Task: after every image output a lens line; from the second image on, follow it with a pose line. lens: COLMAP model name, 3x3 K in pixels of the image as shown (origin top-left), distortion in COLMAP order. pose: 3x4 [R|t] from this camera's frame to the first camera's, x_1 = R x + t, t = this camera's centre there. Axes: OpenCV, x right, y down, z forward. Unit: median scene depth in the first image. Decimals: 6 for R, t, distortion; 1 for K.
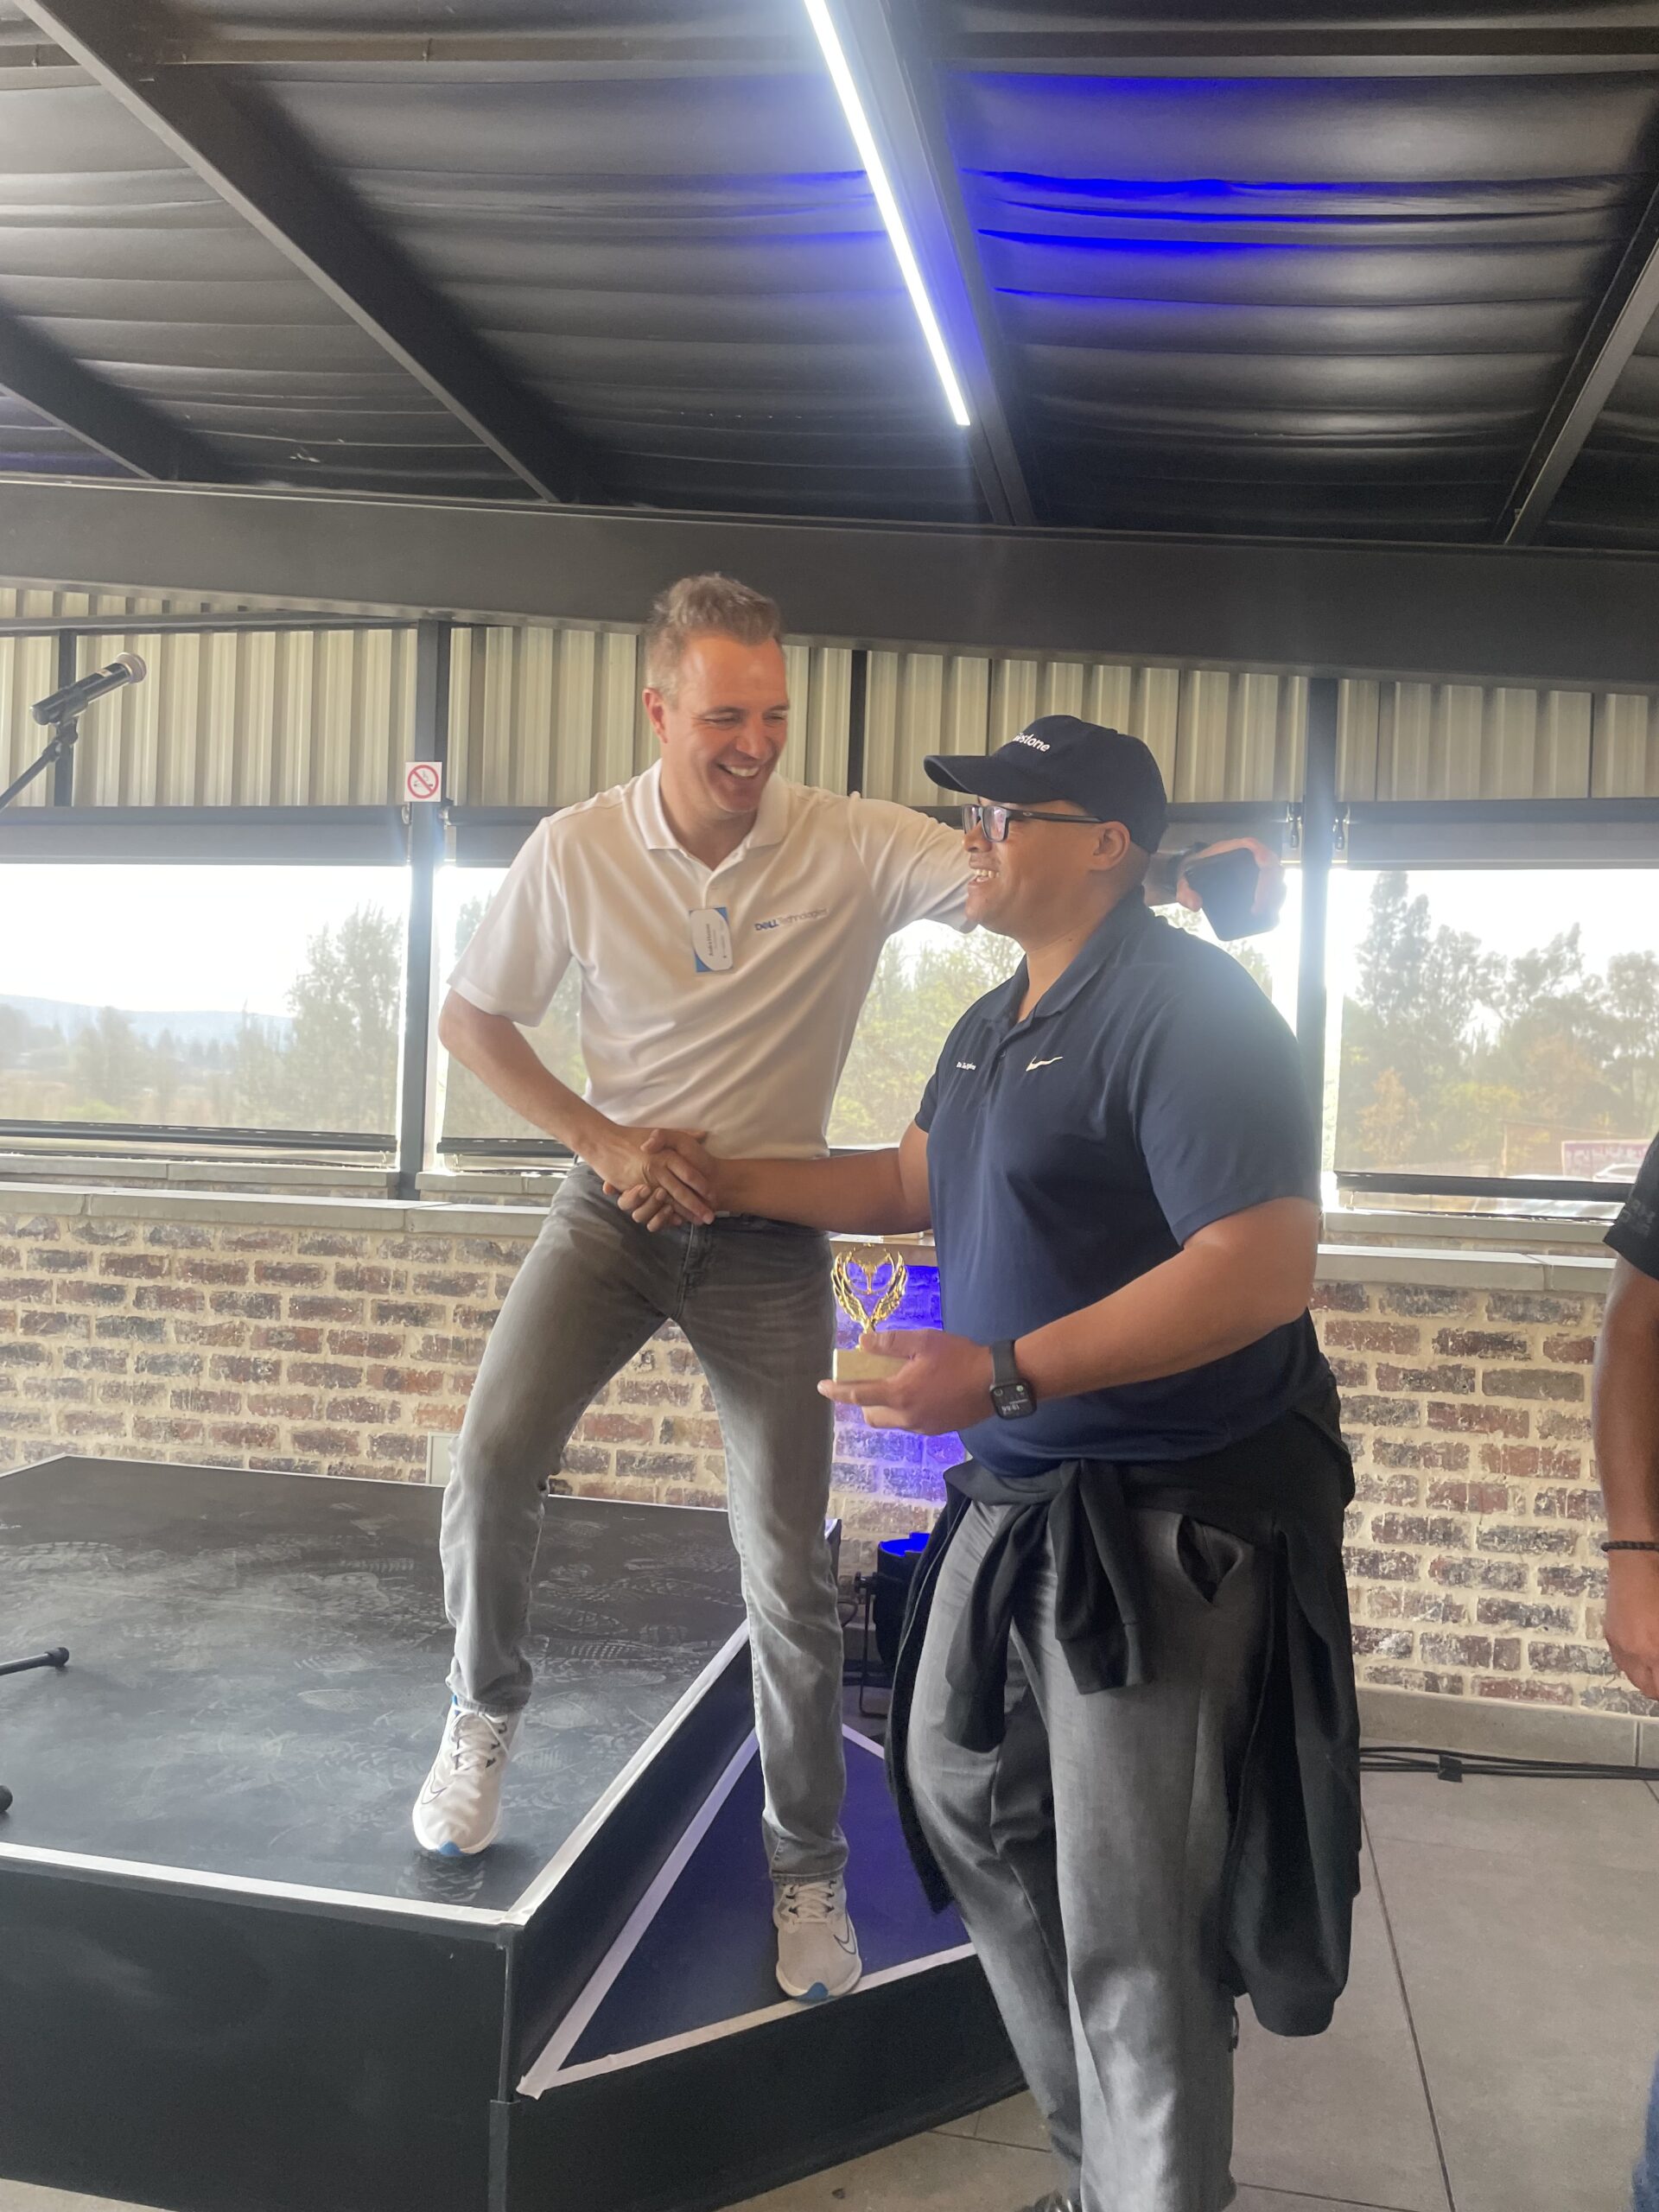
lens RADIAL K [[1664.3, 0, 820.2], [0, 1664.3, 1108.2], [0, 0, 1]] dist [0.093974, -0.120639]
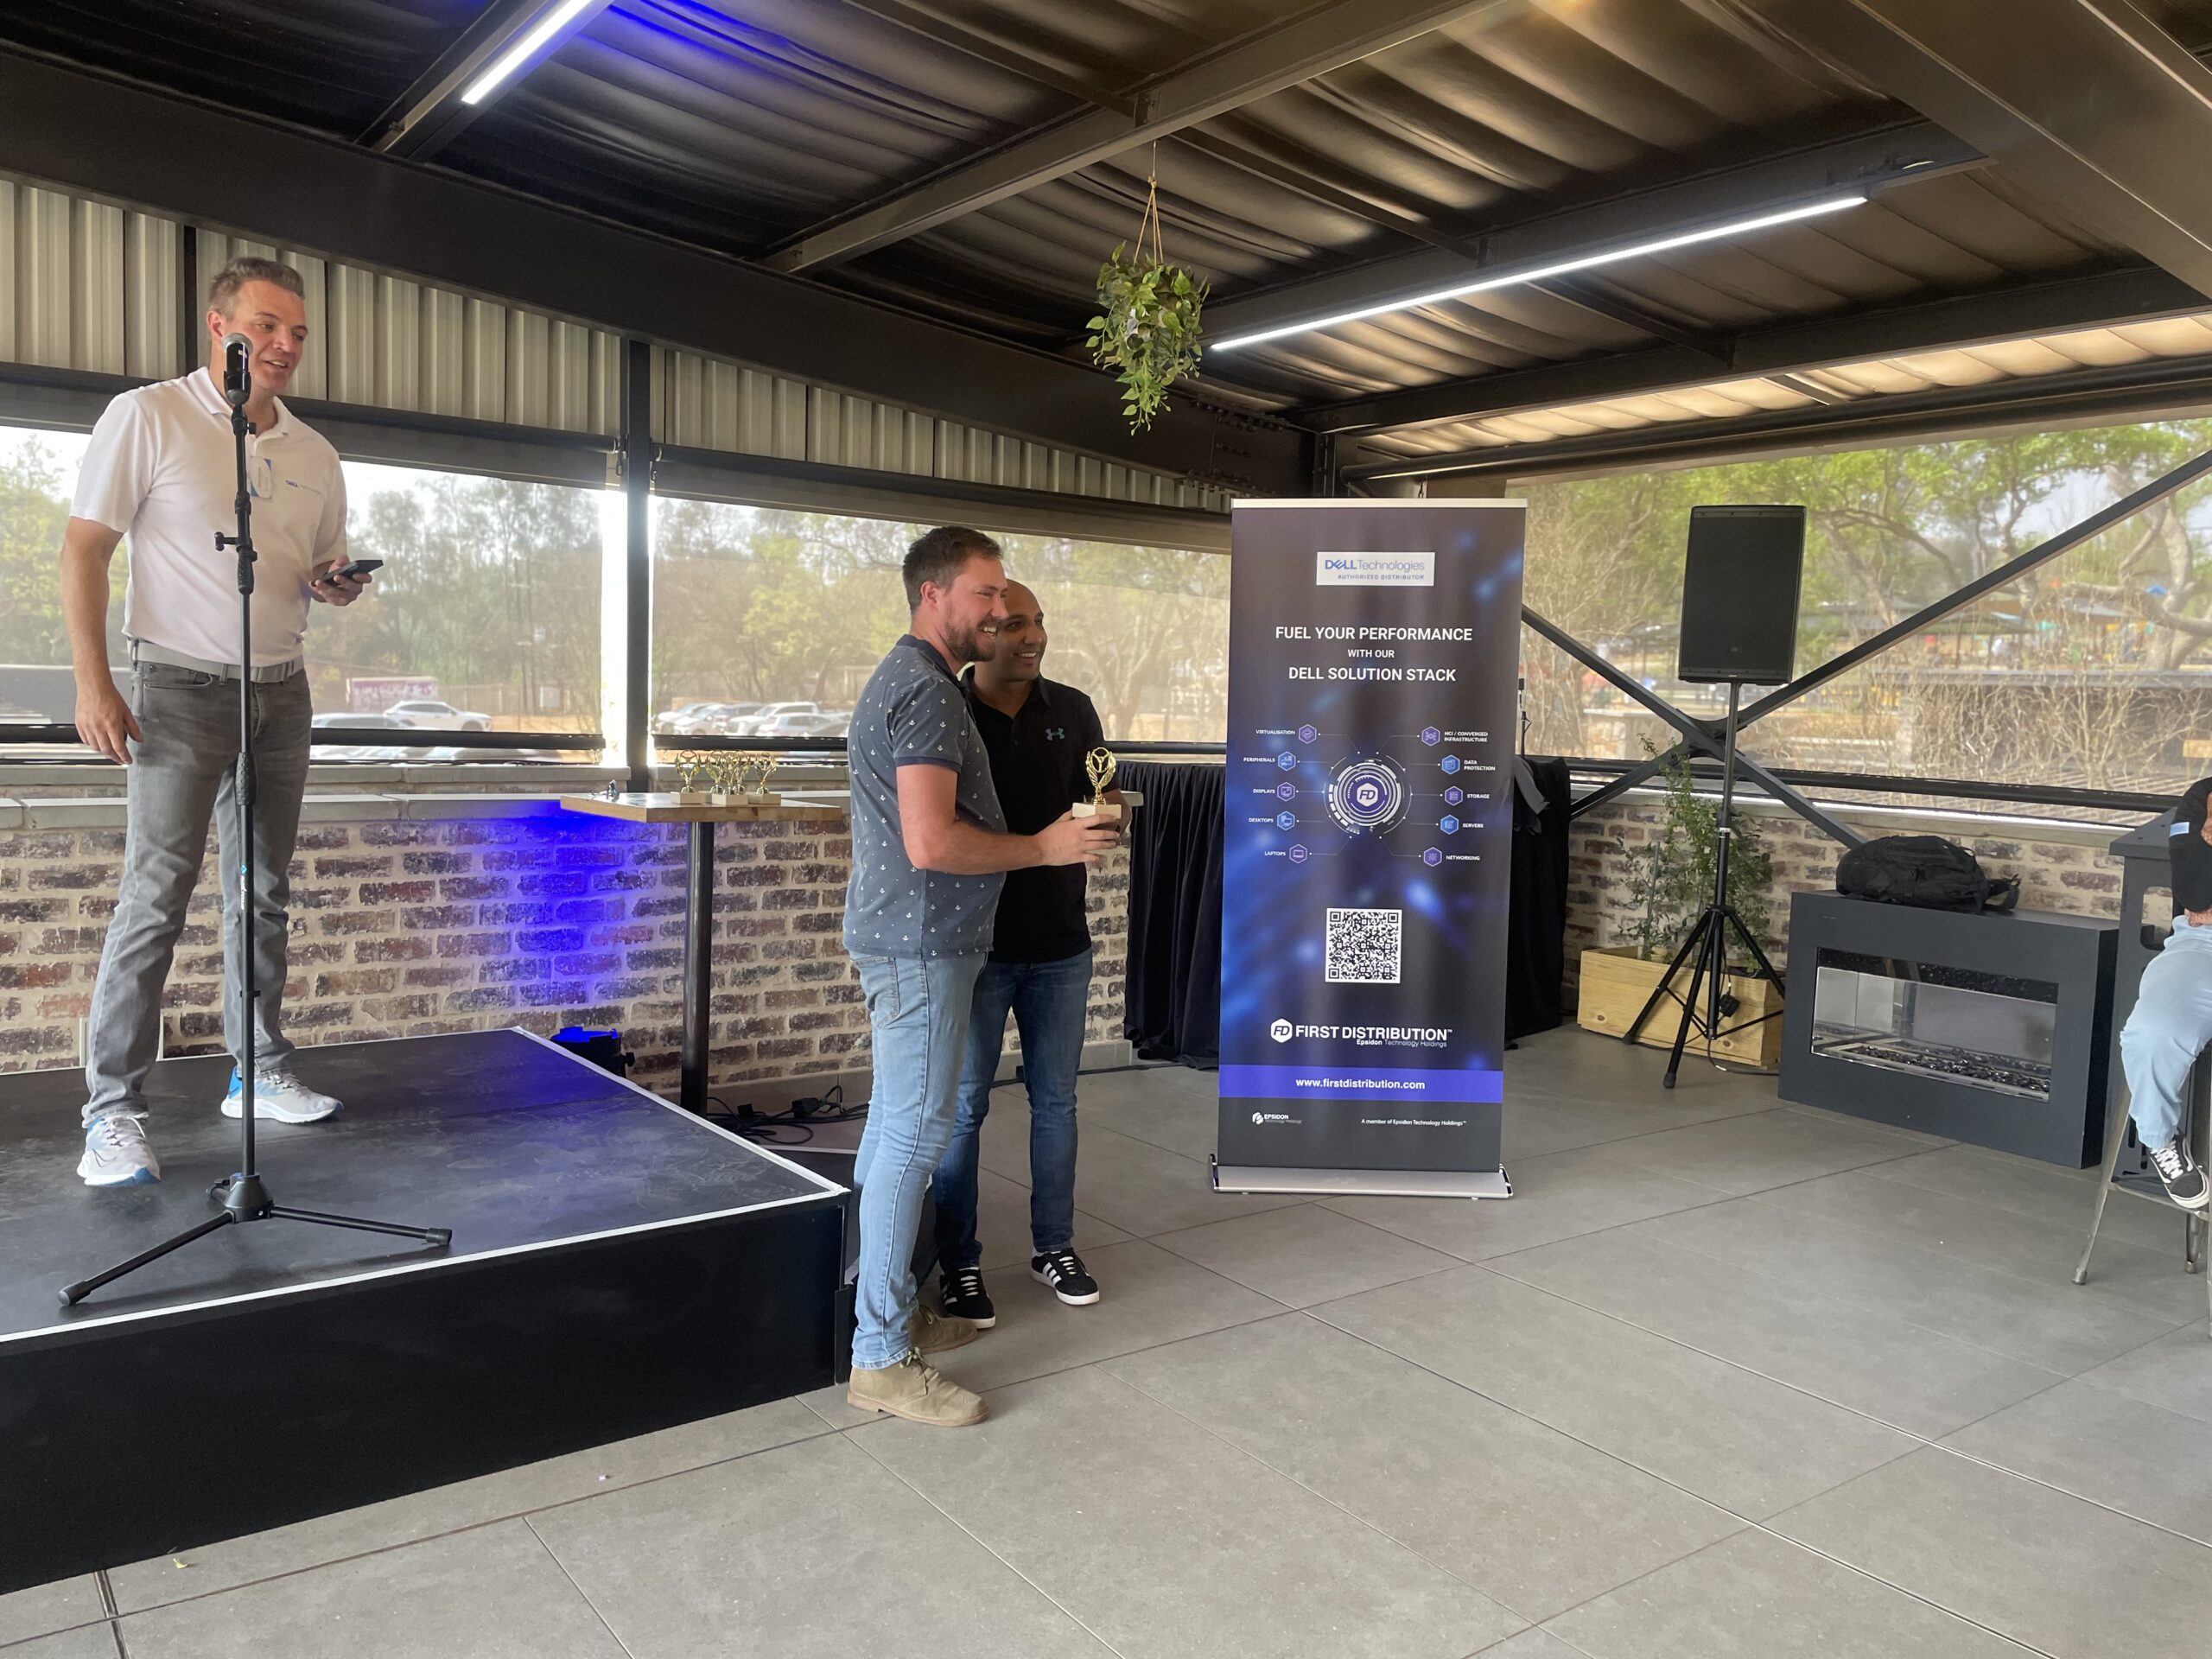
lens RADIAL K [[1664.3, 0, 1129.8], [0, 1664.3, 835.7], [0, 0, 1]] dist [0.093974, -0.120639]
pose [[0.644577, -0.075572, 0.760796, -0.589161], [-0.011587, 0.994023, 0.108556, -0.039526], [-0.764452, -0.078788, 0.639848, -0.150595]]
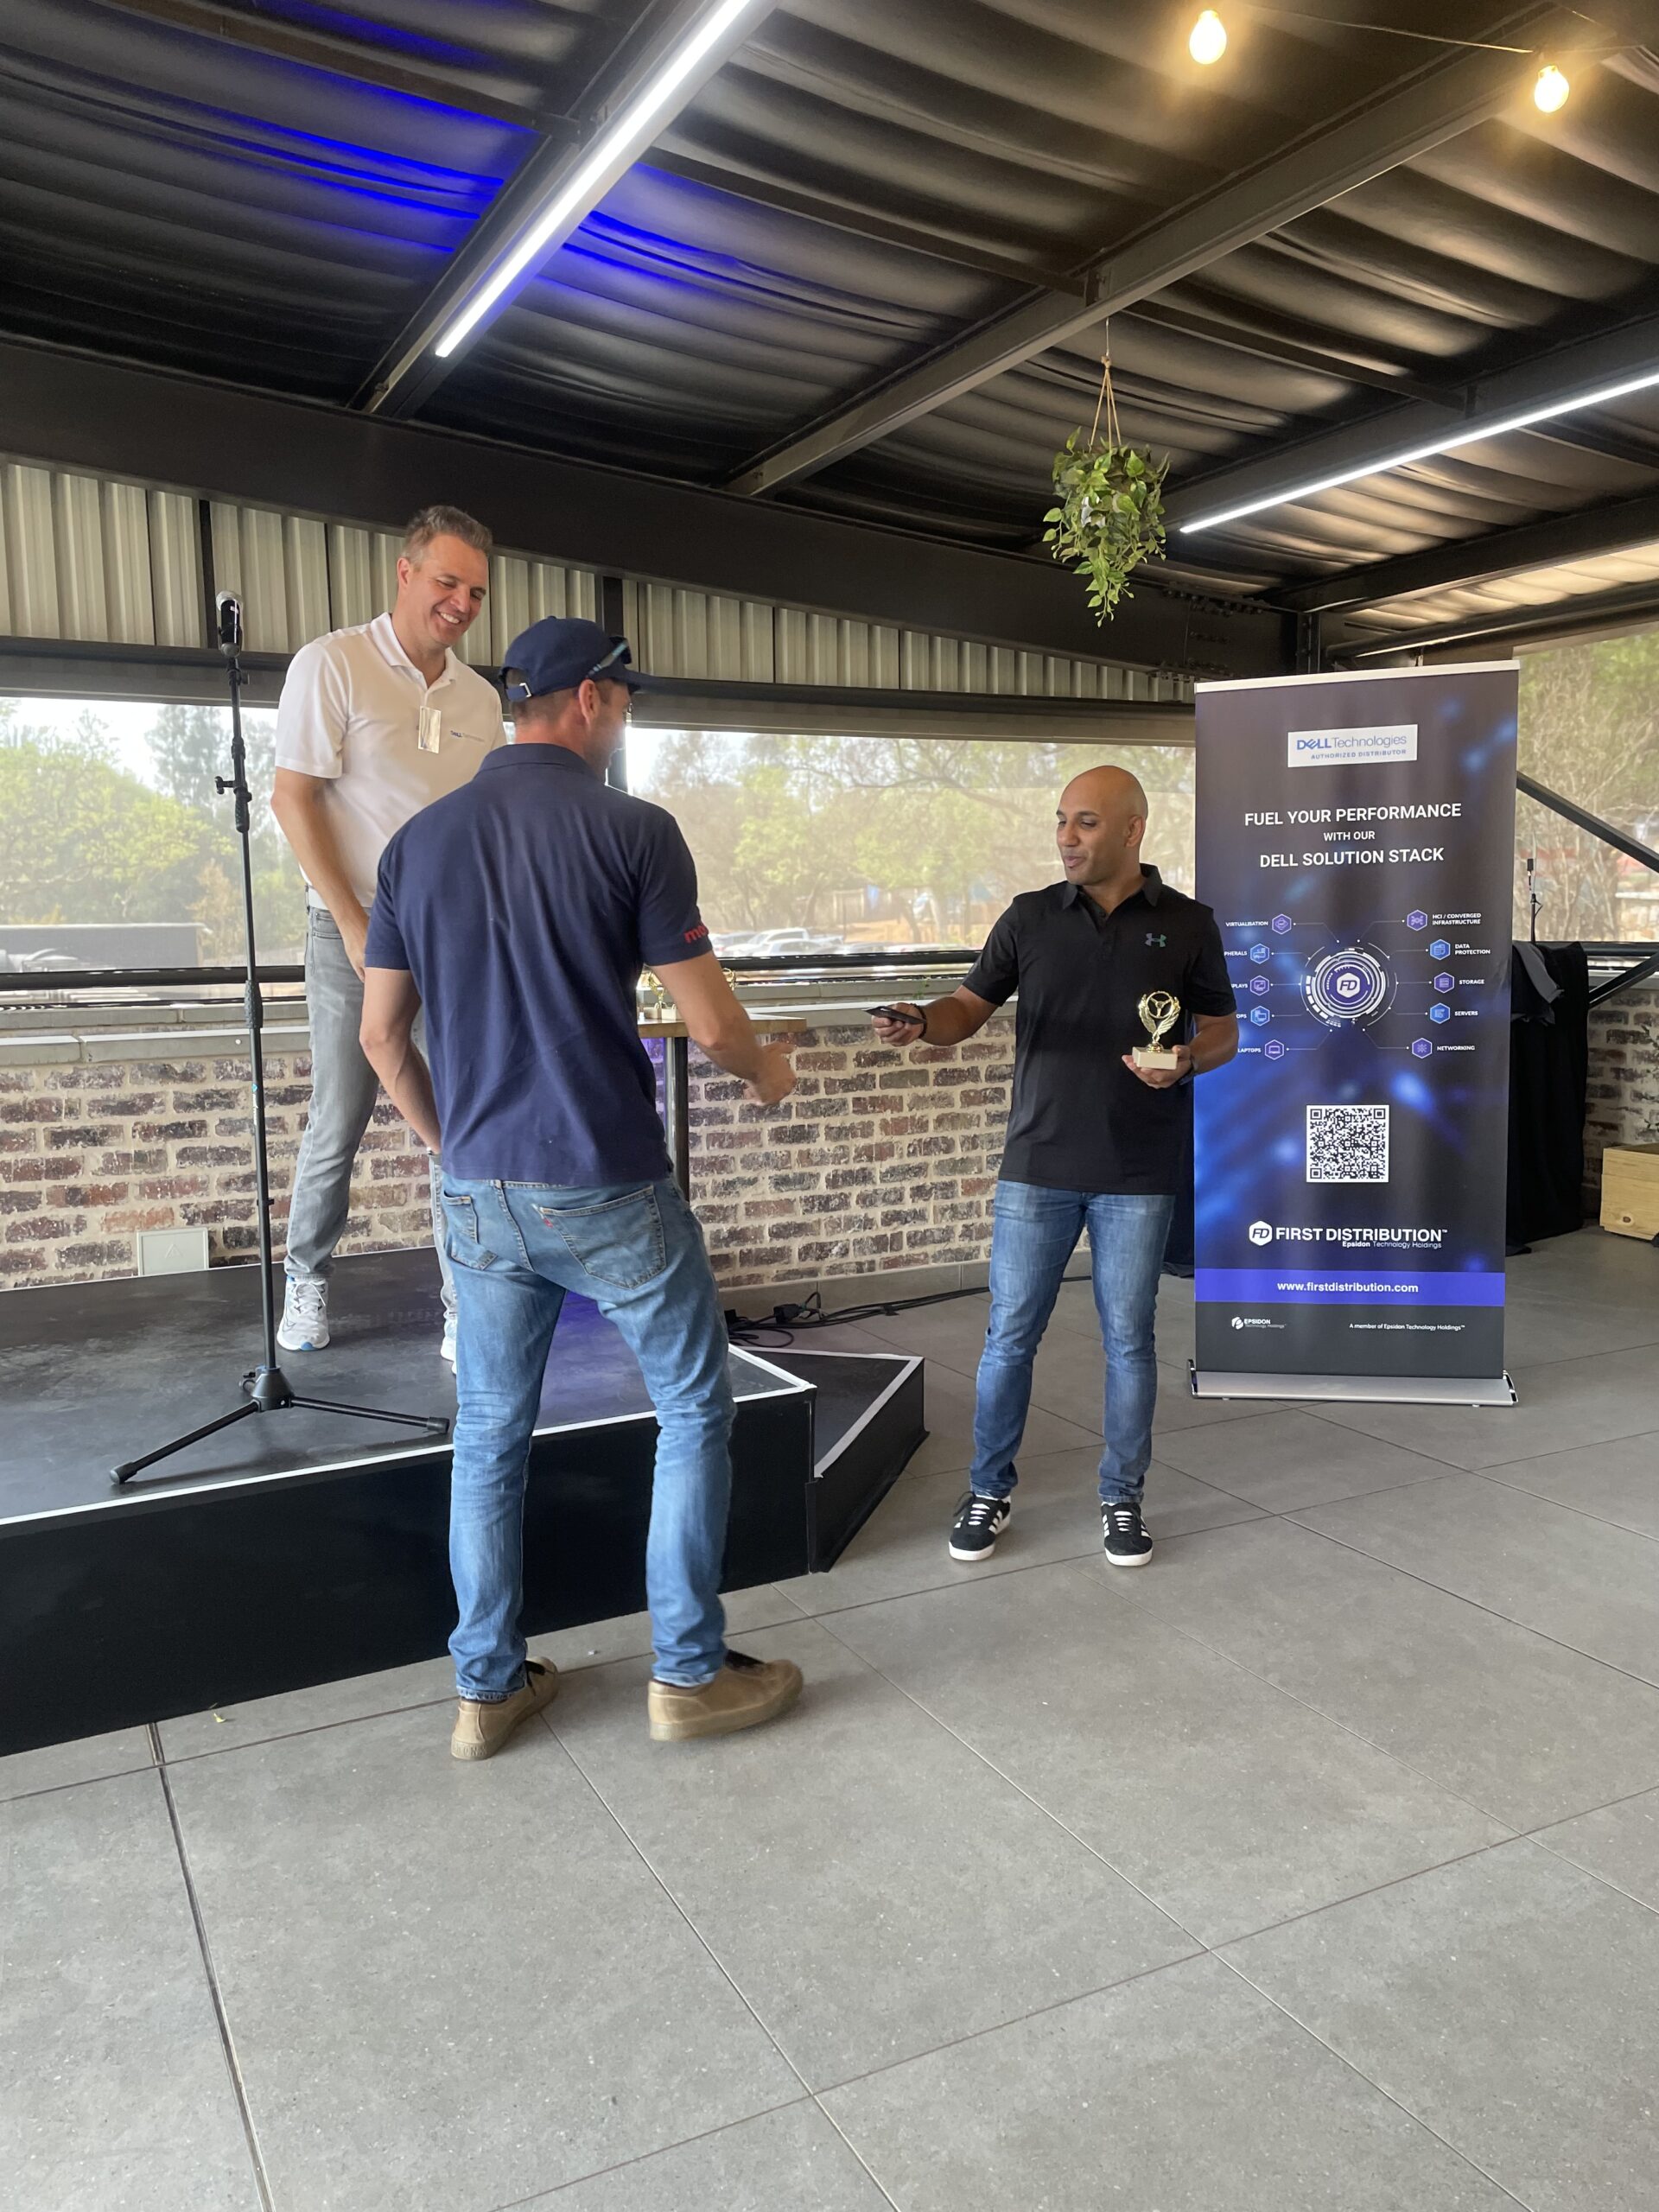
lens RADIAL K [[1664.3, 0, 828.7], [0, 1664.3, 1107.2], [0, 0, 1]] dist [0.093974, -0.120639]
pose [[0.765207, -0.118101, 0.632859, -0.575834], [0.039098, 0.989740, 0.137426, -0.030467], [-0.642596, -0.080415, 0.761974, -0.165751]]
